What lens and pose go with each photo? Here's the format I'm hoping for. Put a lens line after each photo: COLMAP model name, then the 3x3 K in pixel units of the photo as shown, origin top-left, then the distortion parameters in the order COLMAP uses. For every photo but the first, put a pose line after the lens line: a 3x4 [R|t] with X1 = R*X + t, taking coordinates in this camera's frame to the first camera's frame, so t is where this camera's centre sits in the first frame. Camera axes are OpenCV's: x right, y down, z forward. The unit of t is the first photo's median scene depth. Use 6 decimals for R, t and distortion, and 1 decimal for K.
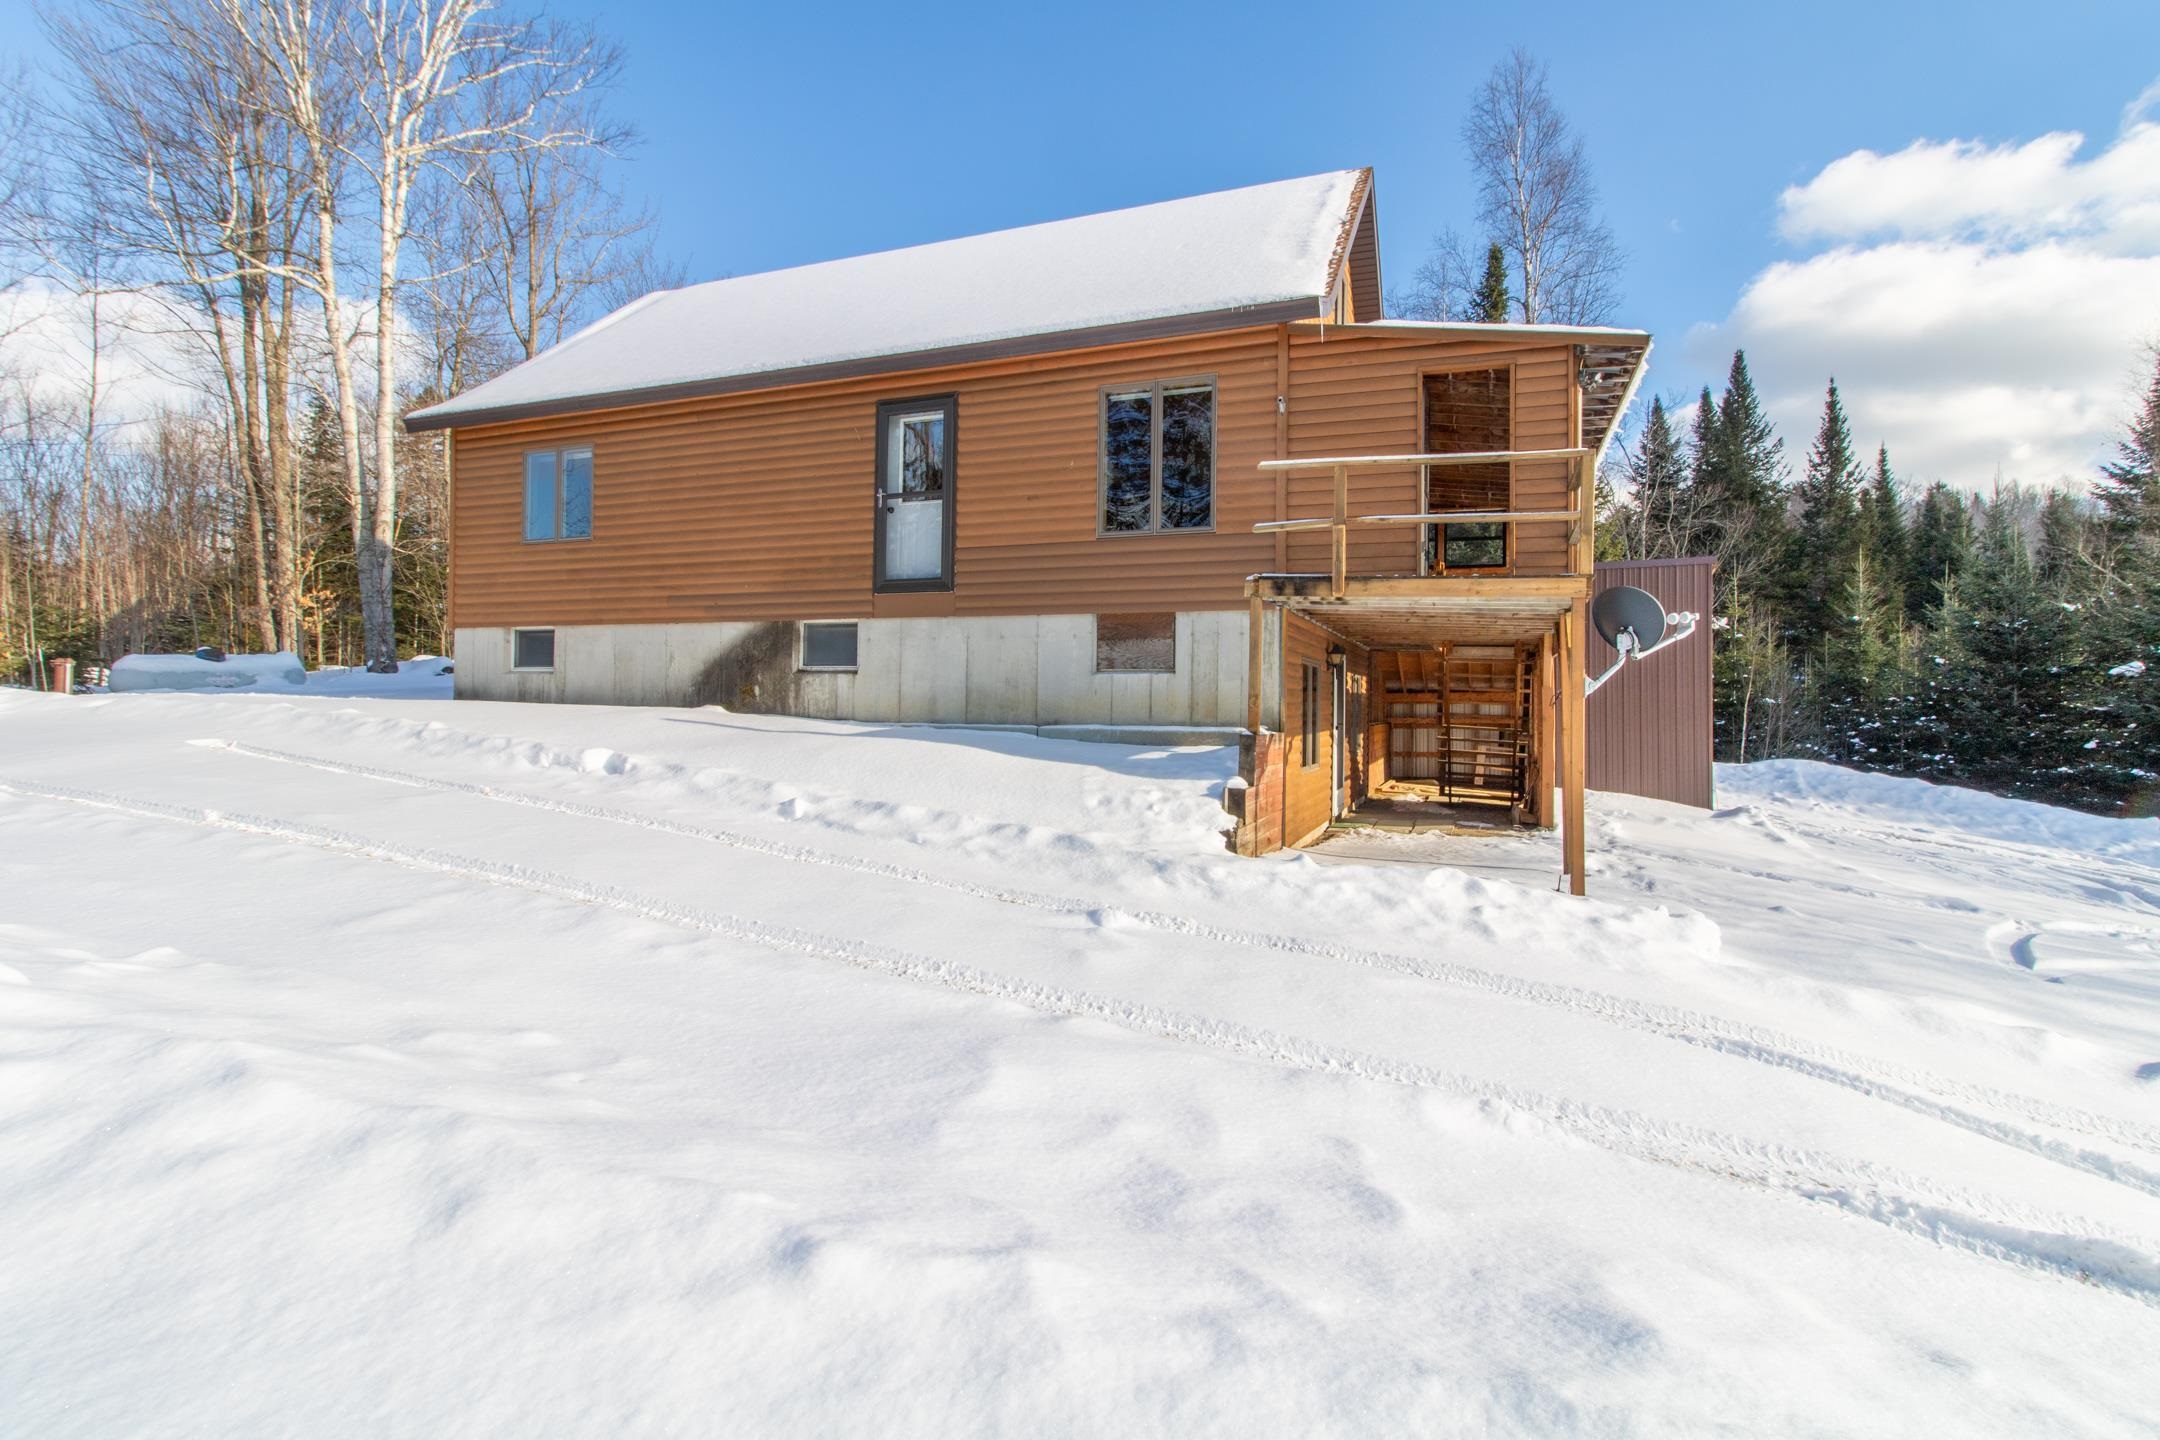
lens RADIAL K [[980.0, 0, 1080.2], [0, 980.0, 693.9], [0, 0, 1]] dist [0.001131, 0.000268]
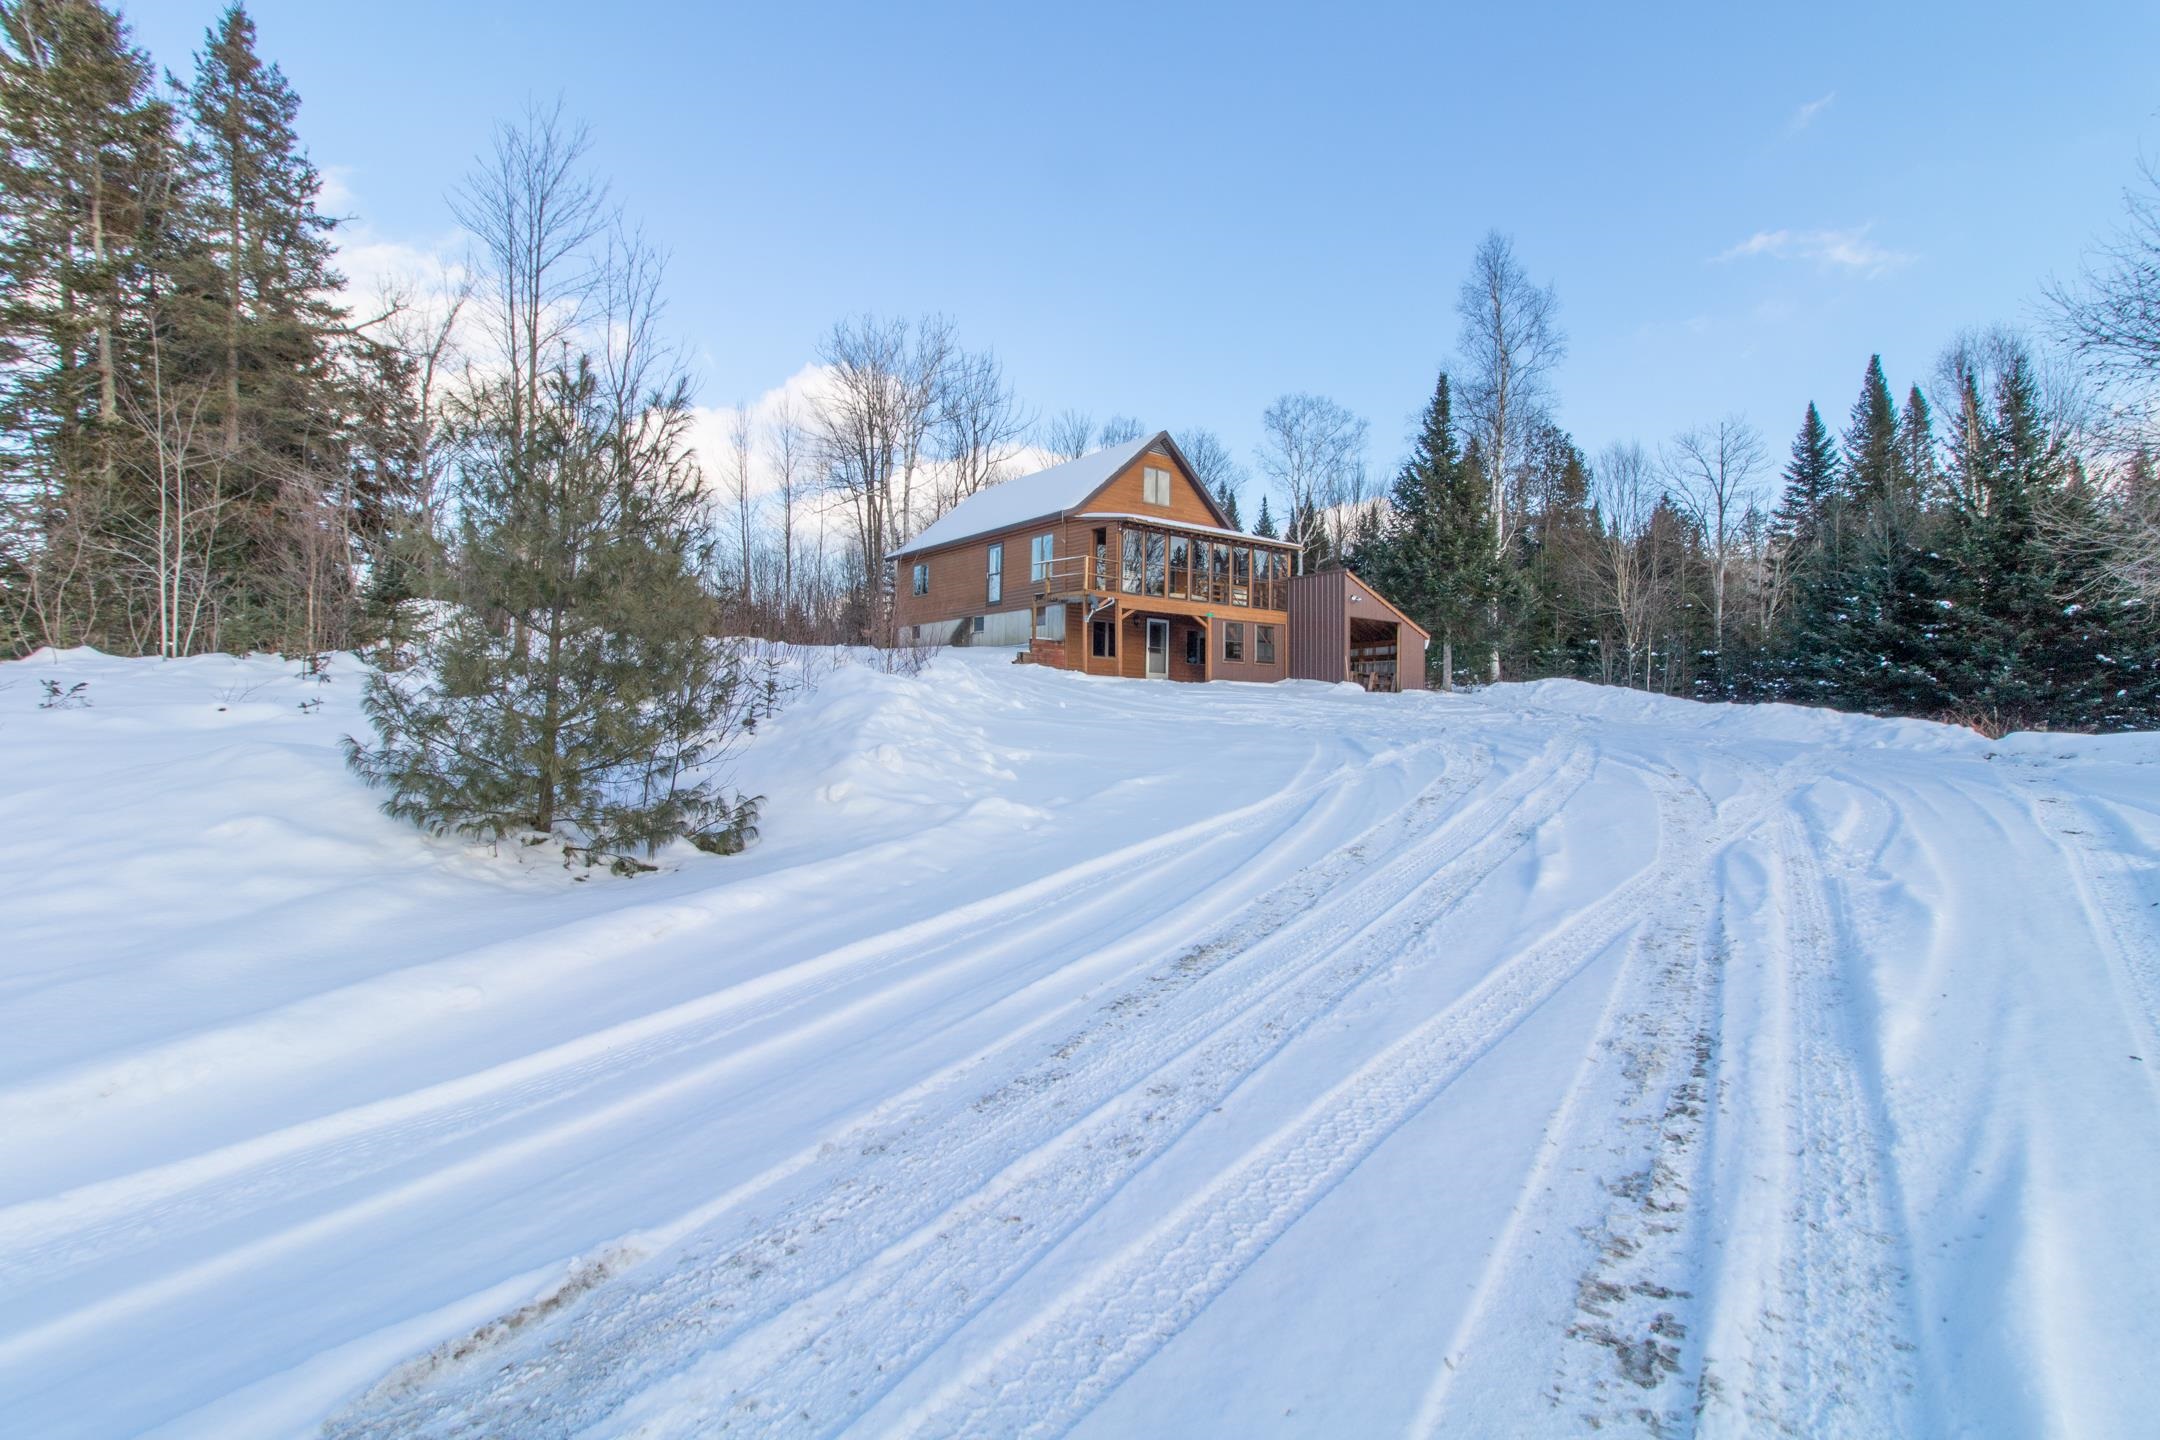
lens RADIAL K [[995.4, 0, 1087.2], [0, 995.4, 718.6], [0, 0, 1]] dist [0.000907, -0.000017]
pose [[0.856912, -0.000056, -0.515462, 1.569844], [-0.003739, 0.999973, -0.006324, 0.253770], [0.515448, 0.007346, 0.856889, -1.428742]]
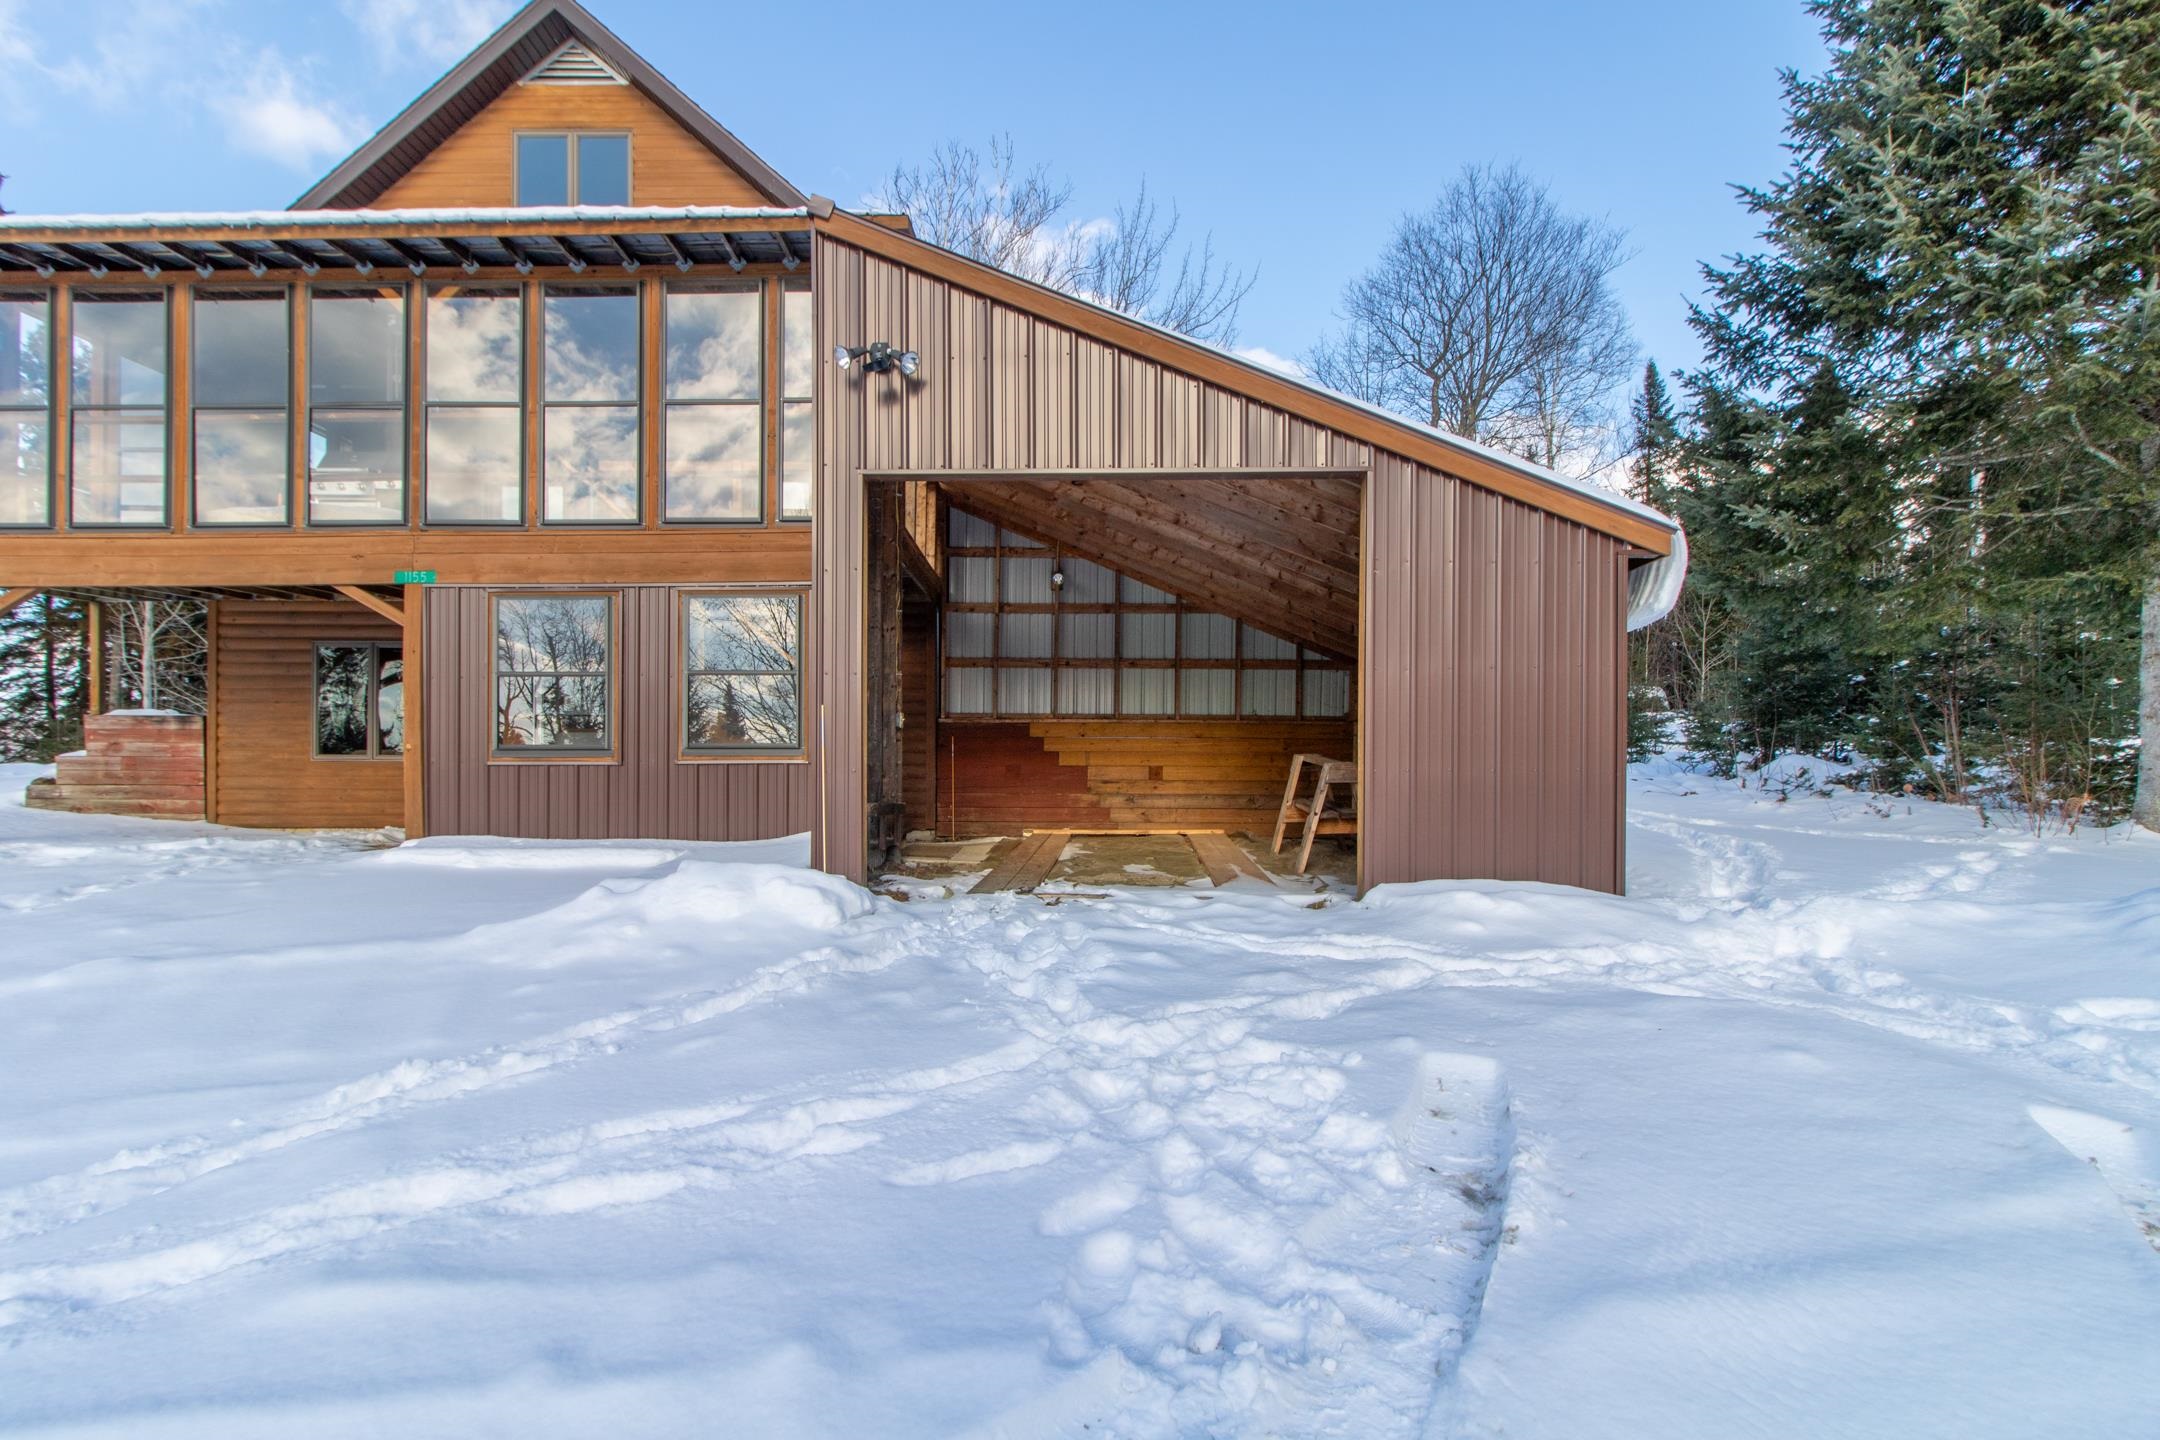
lens RADIAL K [[1045.5, 0, 1041.9], [0, 1045.5, 790.2], [0, 0, 1]] dist [0.000142, 0.000891]
pose [[0.331420, -0.008244, -0.943447, 1.270456], [0.004623, 0.999964, -0.007114, 0.107981], [0.943472, -0.002004, 0.331447, 1.177108]]
